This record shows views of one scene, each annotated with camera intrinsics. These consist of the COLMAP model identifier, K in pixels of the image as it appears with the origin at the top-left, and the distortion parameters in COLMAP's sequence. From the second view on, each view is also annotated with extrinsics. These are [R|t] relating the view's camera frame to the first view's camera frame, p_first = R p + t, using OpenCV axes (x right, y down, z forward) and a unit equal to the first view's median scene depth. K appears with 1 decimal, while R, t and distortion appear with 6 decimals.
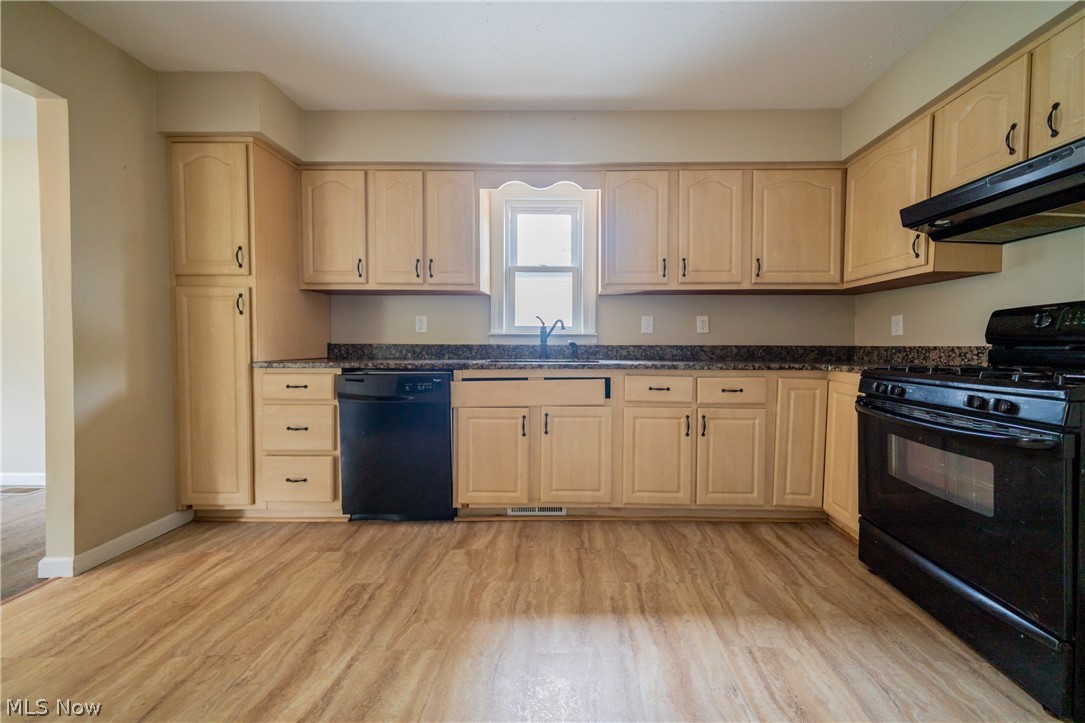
lens RADIAL K [[365.9, 0, 549.5], [0, 365.9, 358.7], [0, 0, 1]] dist [0.008895, -0.000003]
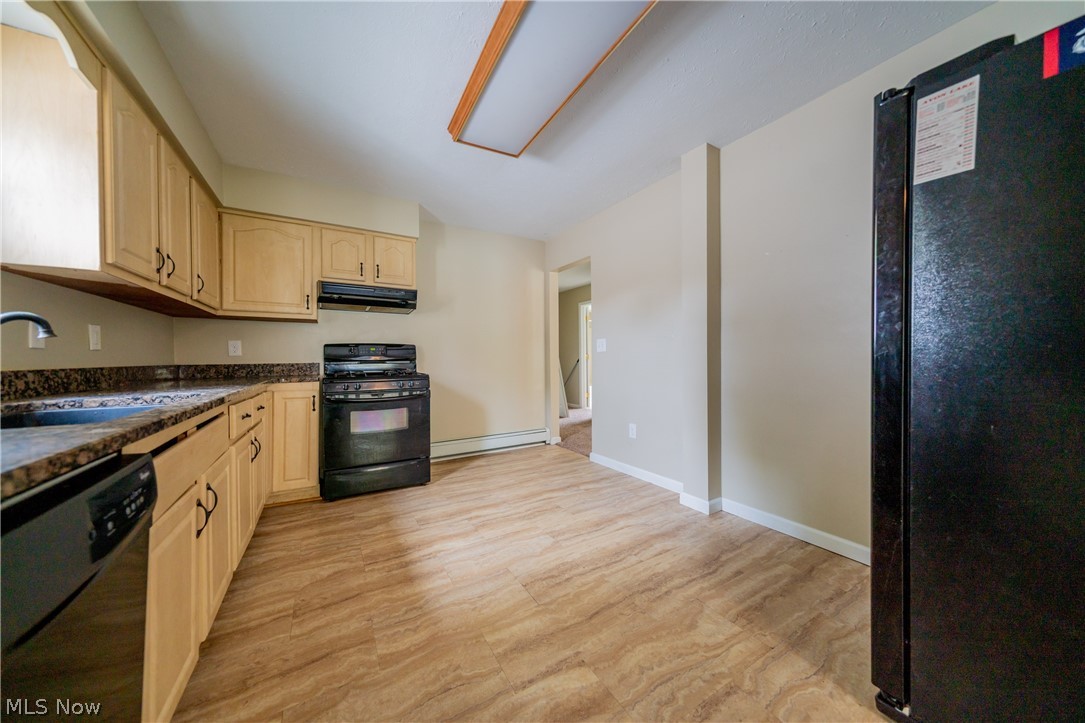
lens RADIAL K [[365.9, 0, 549.5], [0, 365.9, 358.7], [0, 0, 1]] dist [0.008895, -0.000003]
pose [[-0.541898, -0.001279, 0.840443, -1.019745], [0.040304, 0.998809, 0.027507, -0.060086], [-0.839477, 0.048779, -0.541201, 1.048165]]
